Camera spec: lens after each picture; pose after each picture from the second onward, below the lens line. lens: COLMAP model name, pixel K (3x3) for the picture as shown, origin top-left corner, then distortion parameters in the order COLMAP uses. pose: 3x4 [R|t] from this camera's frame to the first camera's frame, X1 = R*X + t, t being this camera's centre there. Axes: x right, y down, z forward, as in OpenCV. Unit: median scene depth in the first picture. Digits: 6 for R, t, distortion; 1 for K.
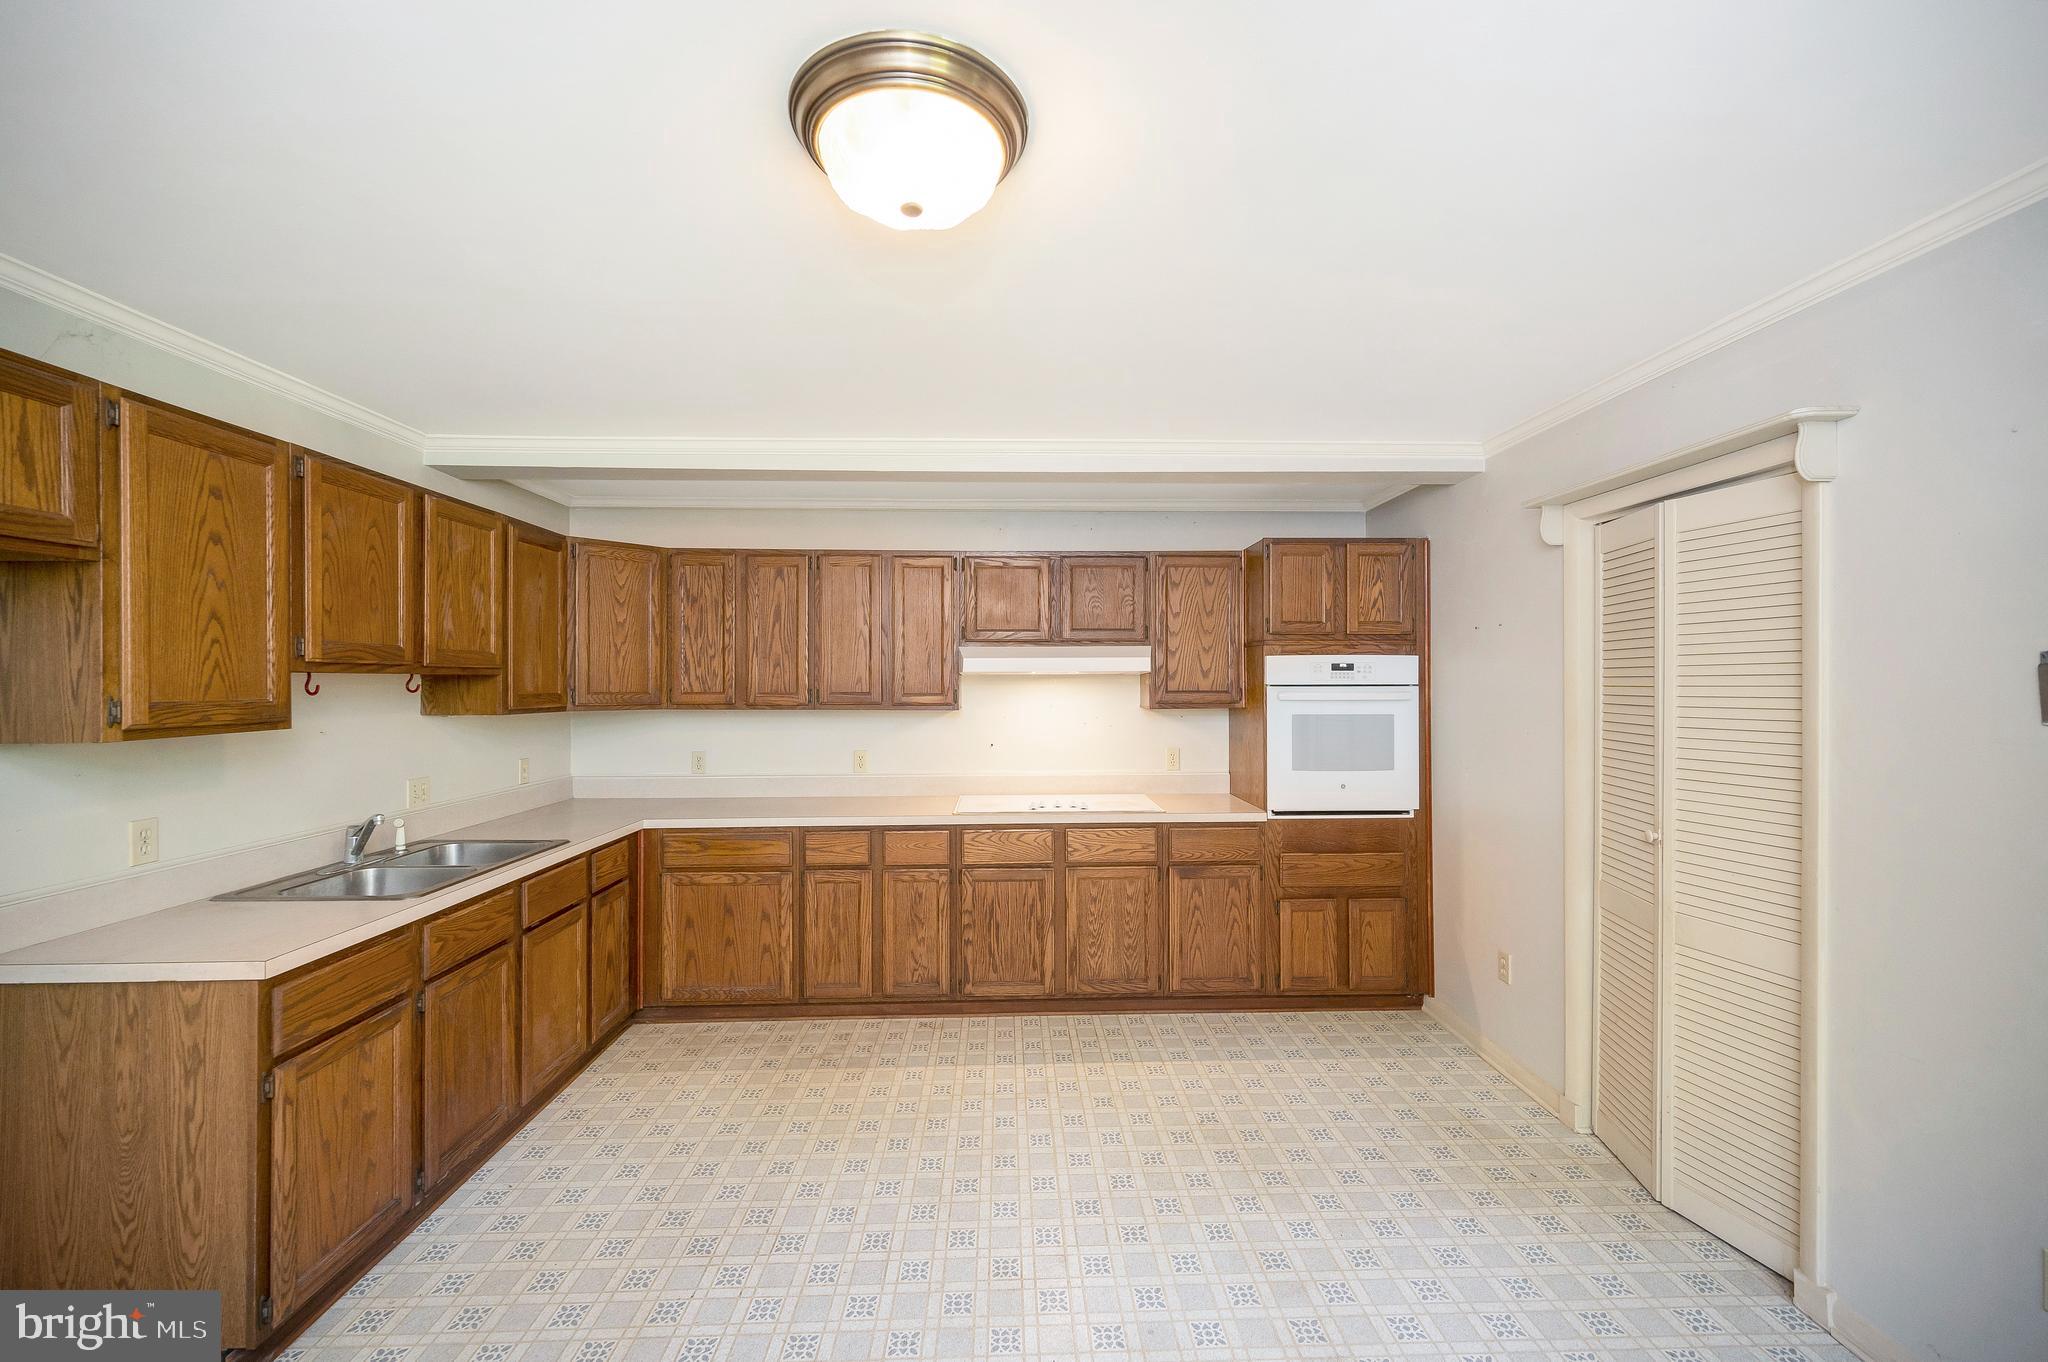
lens RADIAL K [[819.7, 0, 1024.4], [0, 819.7, 678.5], [0, 0, 1]] dist [0.000651, -0.000358]
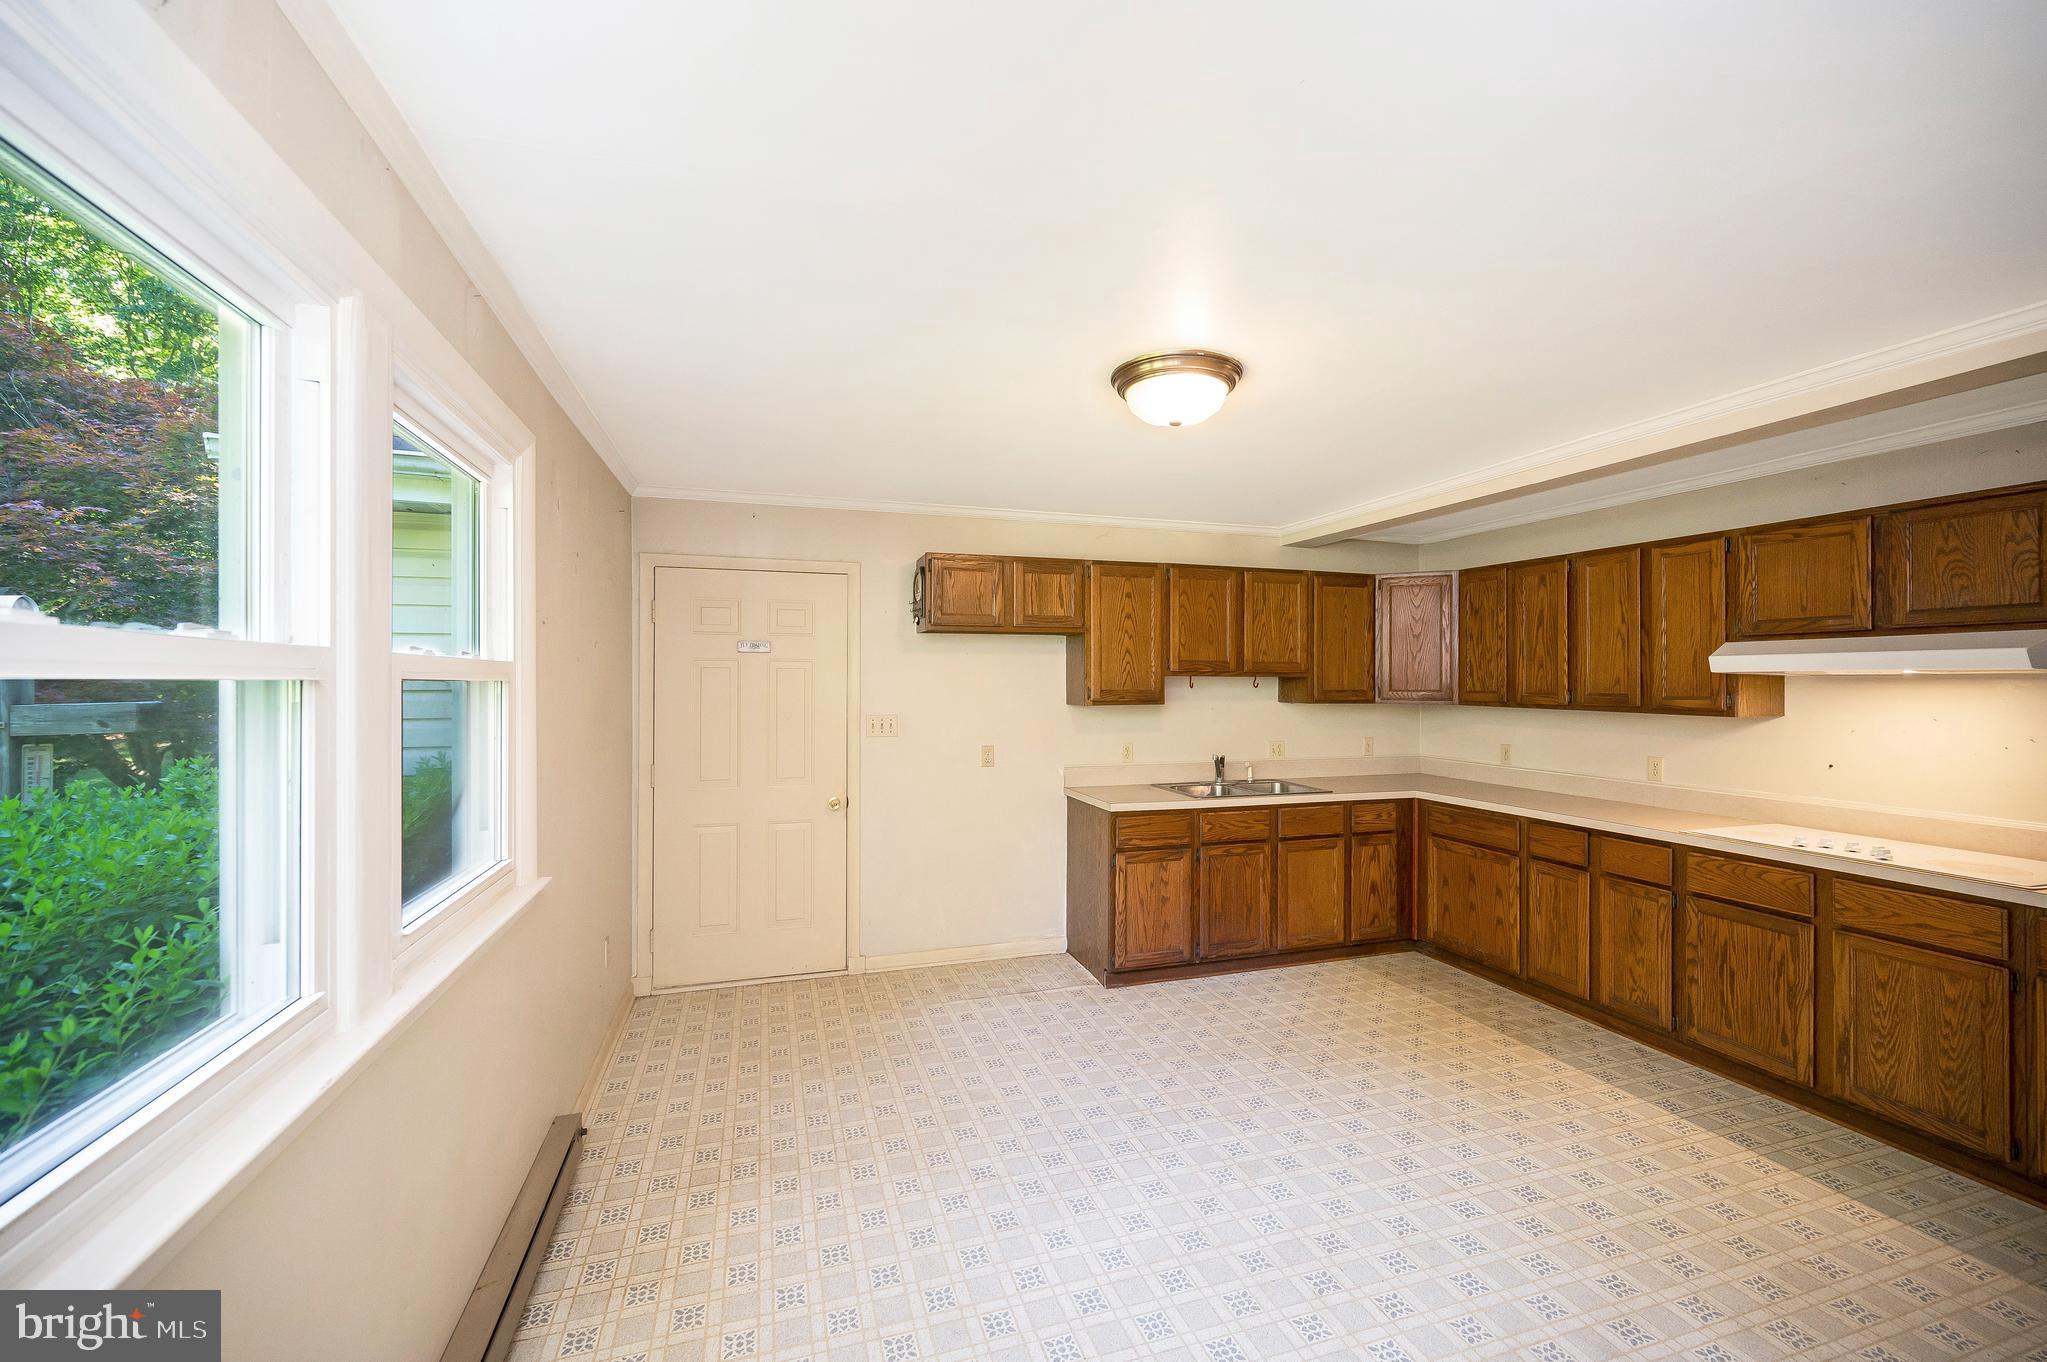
lens RADIAL K [[819.3, 0, 1023.3], [0, 819.3, 679.4], [0, 0, 1]] dist [0.000651, -0.000358]
pose [[0.272230, 0.001580, -0.962231, 0.582969], [0.000589, 0.999998, 0.001809, -0.002496], [0.962232, -0.001059, 0.272228, 0.070888]]
